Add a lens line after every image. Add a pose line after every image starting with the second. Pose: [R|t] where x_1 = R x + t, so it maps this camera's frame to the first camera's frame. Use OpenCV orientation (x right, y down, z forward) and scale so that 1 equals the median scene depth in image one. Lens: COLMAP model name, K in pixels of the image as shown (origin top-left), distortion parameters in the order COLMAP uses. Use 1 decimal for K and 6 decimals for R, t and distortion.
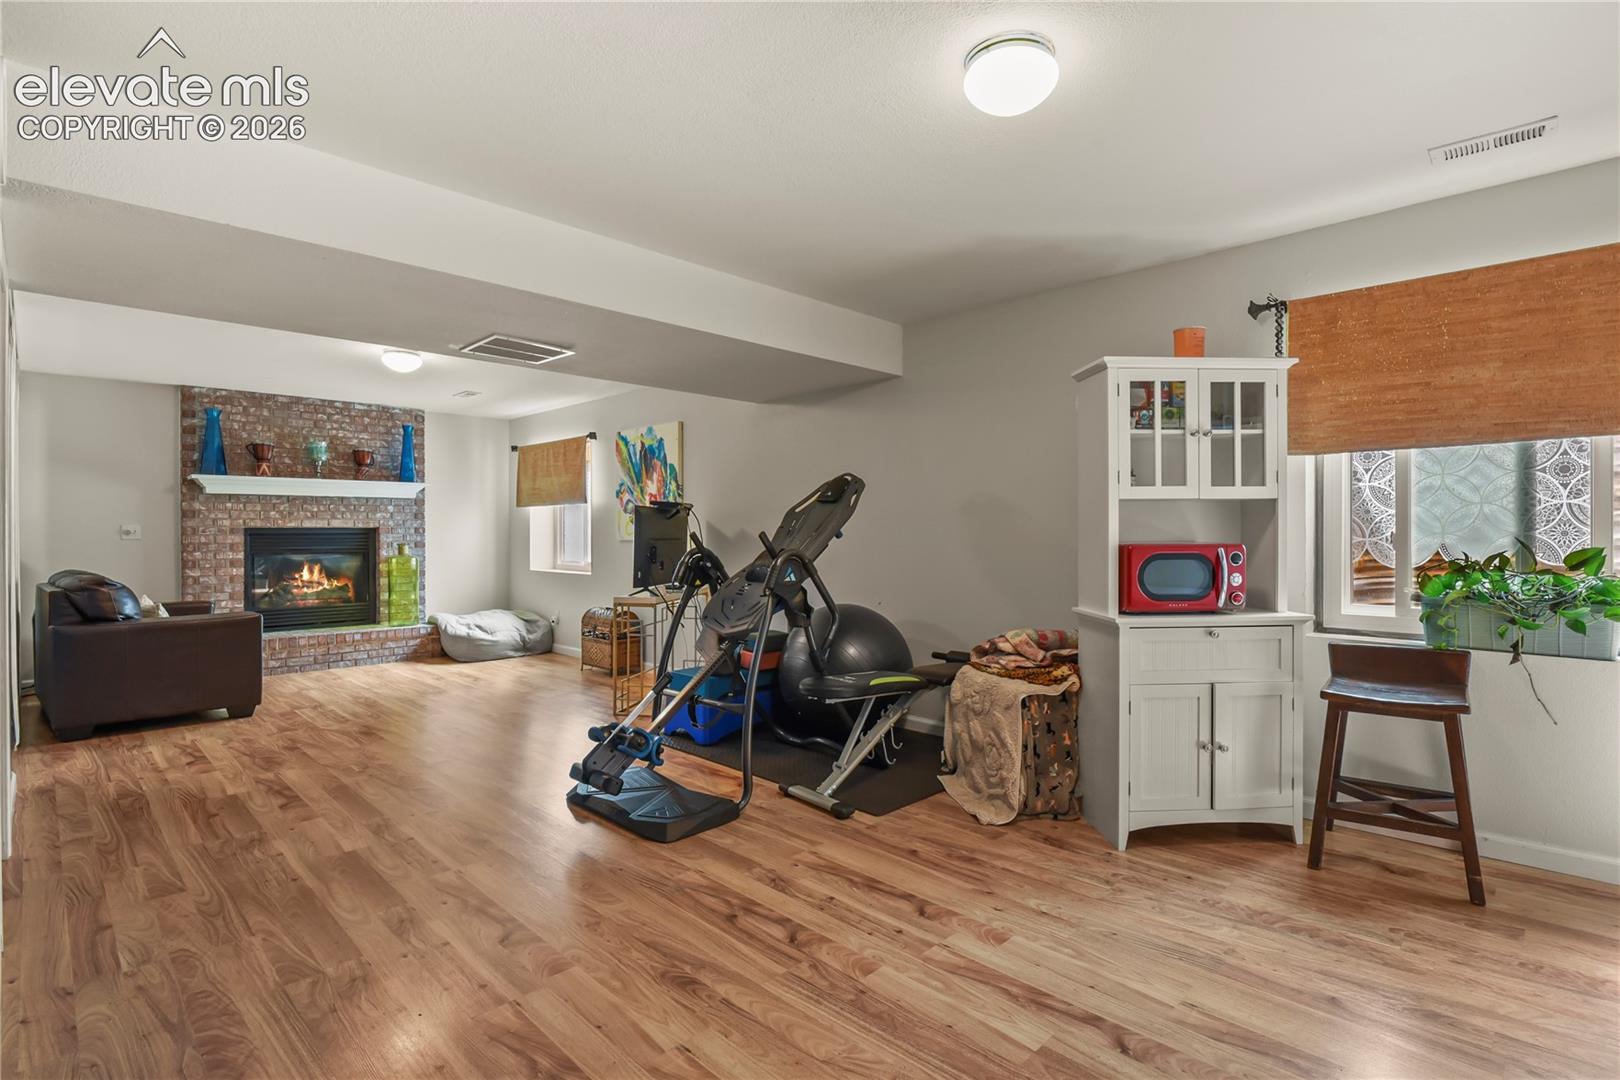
lens RADIAL K [[791.7, 0, 808.9], [0, 791.7, 537.8], [0, 0, 1]] dist [-0.010478, 0.001099]
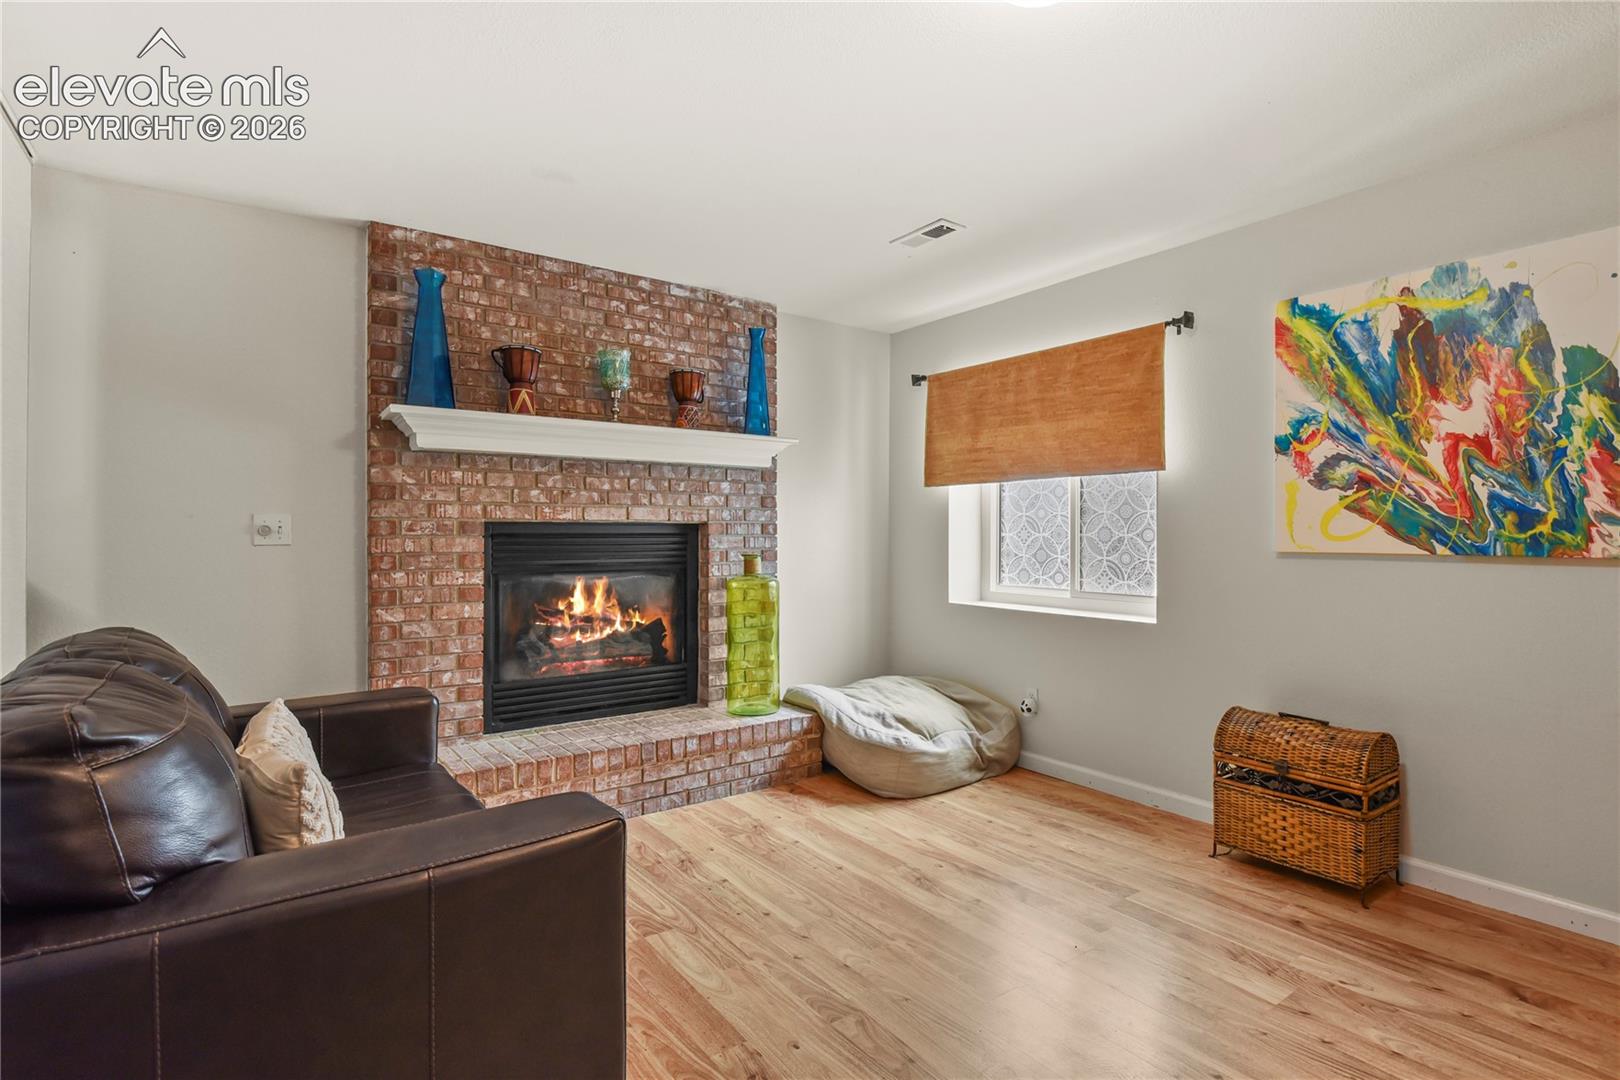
lens RADIAL K [[791.7, 0, 811.9], [0, 791.7, 539.7], [0, 0, 1]] dist [-0.010478, 0.001099]
pose [[0.983178, 0.007547, -0.182495, -0.406804], [-0.006601, 0.999961, 0.005790, -0.005219], [0.182532, -0.004488, 0.983190, 0.527612]]
